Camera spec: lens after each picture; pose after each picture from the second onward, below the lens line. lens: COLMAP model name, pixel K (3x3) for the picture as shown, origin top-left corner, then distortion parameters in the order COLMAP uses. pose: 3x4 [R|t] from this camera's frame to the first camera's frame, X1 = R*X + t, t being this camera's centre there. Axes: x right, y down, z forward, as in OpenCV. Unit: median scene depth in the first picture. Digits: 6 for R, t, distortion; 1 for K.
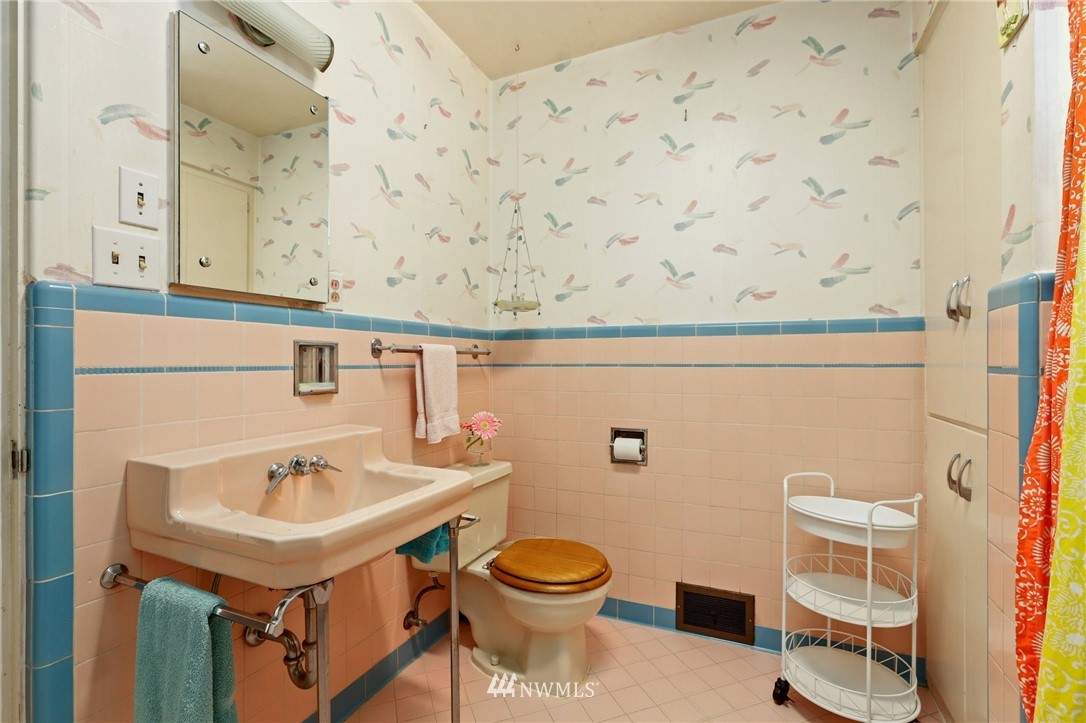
lens RADIAL K [[495.9, 0, 535.6], [0, 495.9, 361.9], [0, 0, 1]] dist [-0.036838, 0.006072]
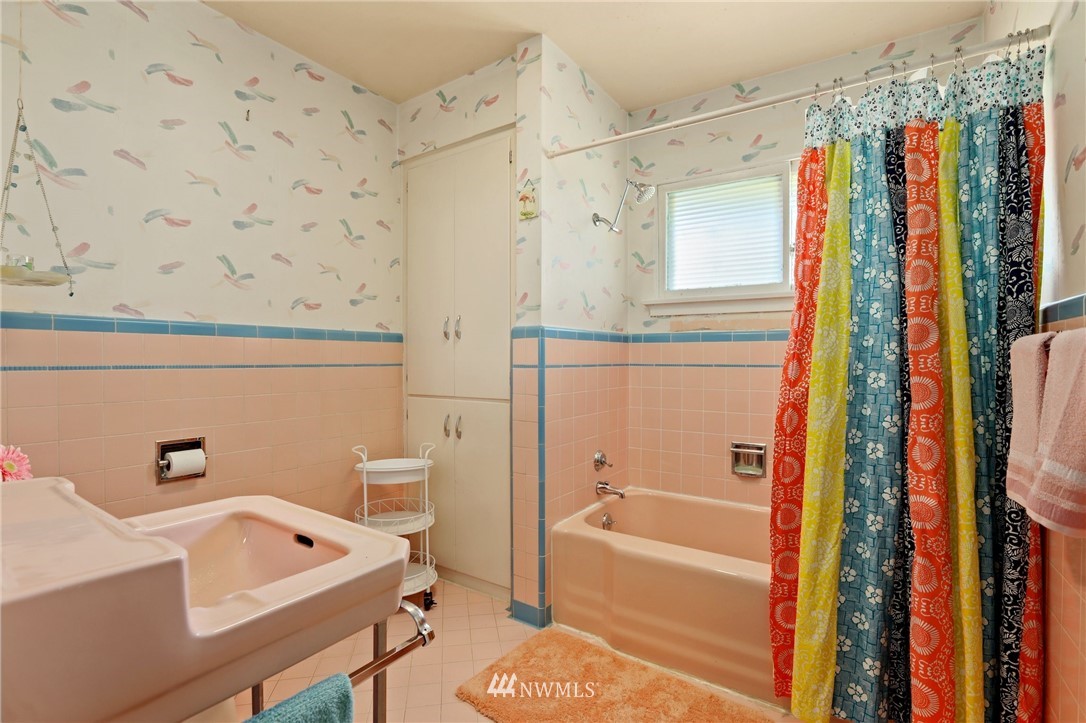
lens RADIAL K [[495.9, 0, 531.3], [0, 495.9, 359.9], [0, 0, 1]] dist [-0.036838, 0.006072]
pose [[0.165994, 0.004323, 0.986117, -0.564779], [0.003546, 0.999981, -0.004980, 0.001075], [-0.986120, 0.004323, 0.165976, 0.265506]]
